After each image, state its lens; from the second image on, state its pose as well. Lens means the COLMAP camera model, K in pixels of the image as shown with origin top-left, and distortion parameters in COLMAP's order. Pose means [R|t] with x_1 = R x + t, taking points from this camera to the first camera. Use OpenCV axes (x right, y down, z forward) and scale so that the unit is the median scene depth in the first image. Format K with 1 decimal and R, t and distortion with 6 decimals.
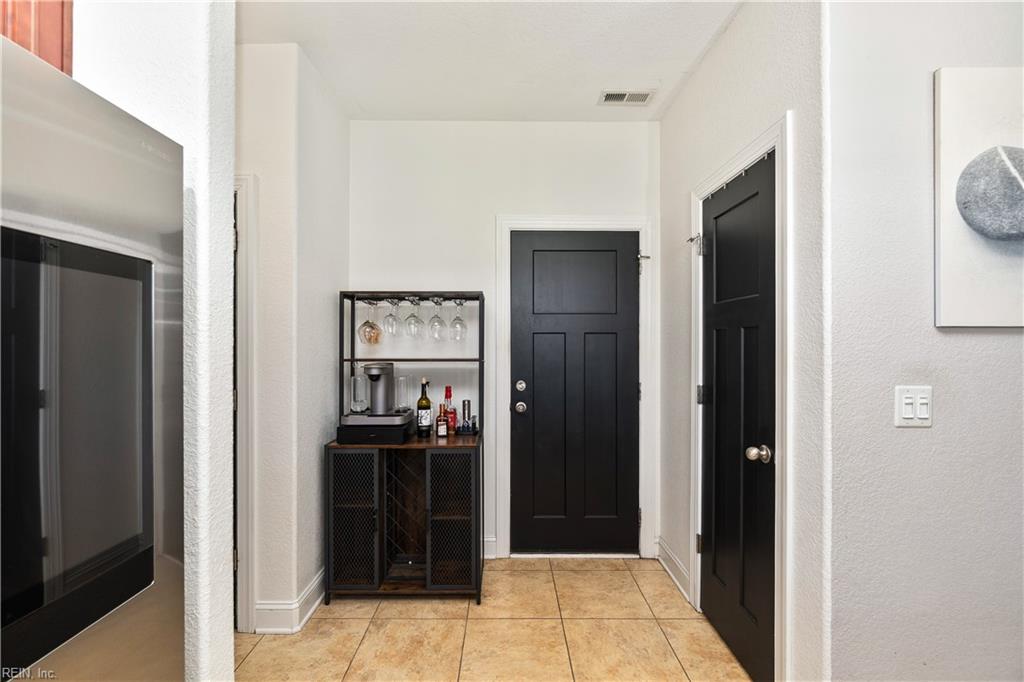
lens RADIAL K [[442.5, 0, 512.0], [0, 442.5, 341.0], [0, 0, 1]] dist [-0.000193, 0.000153]
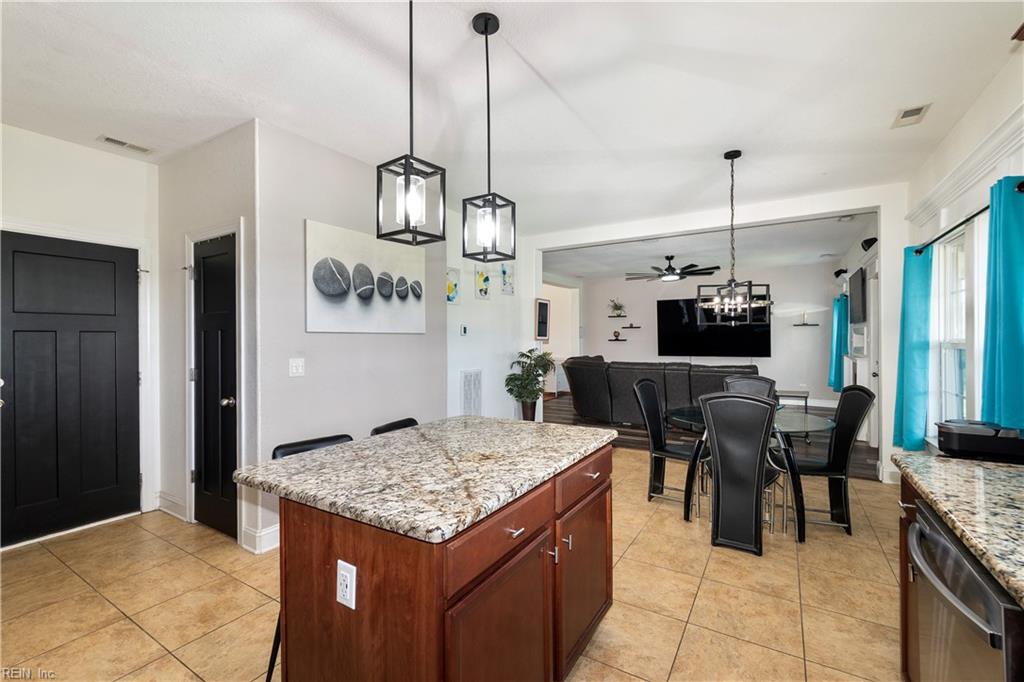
lens RADIAL K [[438.2, 0, 512.0], [0, 438.2, 341.0], [0, 0, 1]] dist [-0.016383, -0.000148]
pose [[0.527656, -0.007480, 0.849425, -0.212390], [0.000976, 0.999966, 0.008199, -0.000730], [-0.849457, -0.003497, 0.527645, -0.588556]]
